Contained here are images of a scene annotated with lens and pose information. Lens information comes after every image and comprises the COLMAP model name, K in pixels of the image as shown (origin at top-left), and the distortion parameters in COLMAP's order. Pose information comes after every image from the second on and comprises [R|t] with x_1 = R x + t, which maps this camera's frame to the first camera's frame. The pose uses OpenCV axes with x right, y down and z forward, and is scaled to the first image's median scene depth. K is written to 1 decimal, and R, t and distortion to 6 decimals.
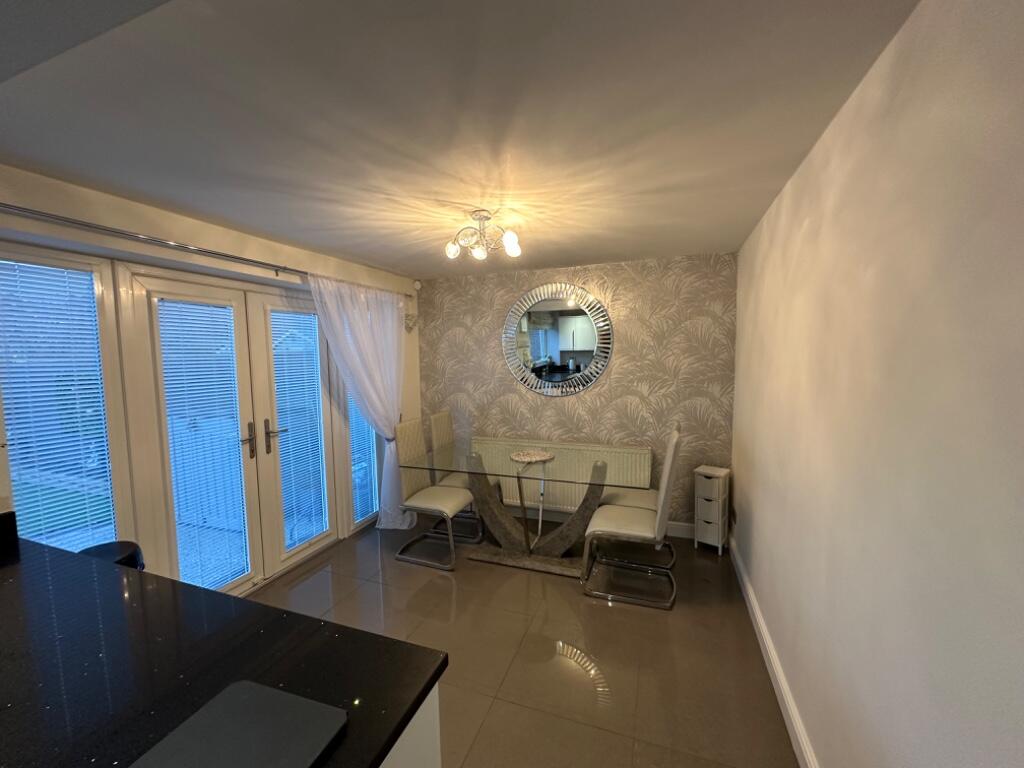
lens RADIAL K [[409.0, 0, 510.7], [0, 409.0, 382.1], [0, 0, 1]] dist [0.001542, 0.000643]
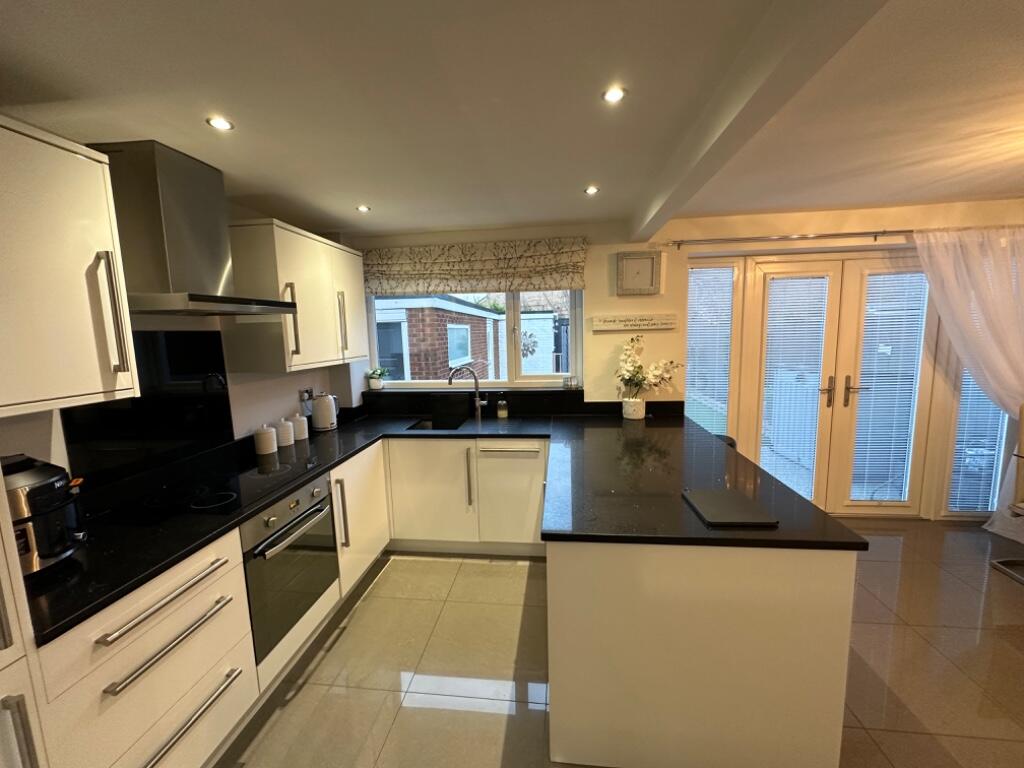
lens RADIAL K [[409.0, 0, 513.0], [0, 409.0, 383.6], [0, 0, 1]] dist [0.001542, 0.000643]
pose [[0.239870, 0.137857, -0.960967, 0.252395], [-0.048882, 0.990326, 0.129867, 0.012814], [0.969573, 0.015823, 0.244289, -0.148805]]
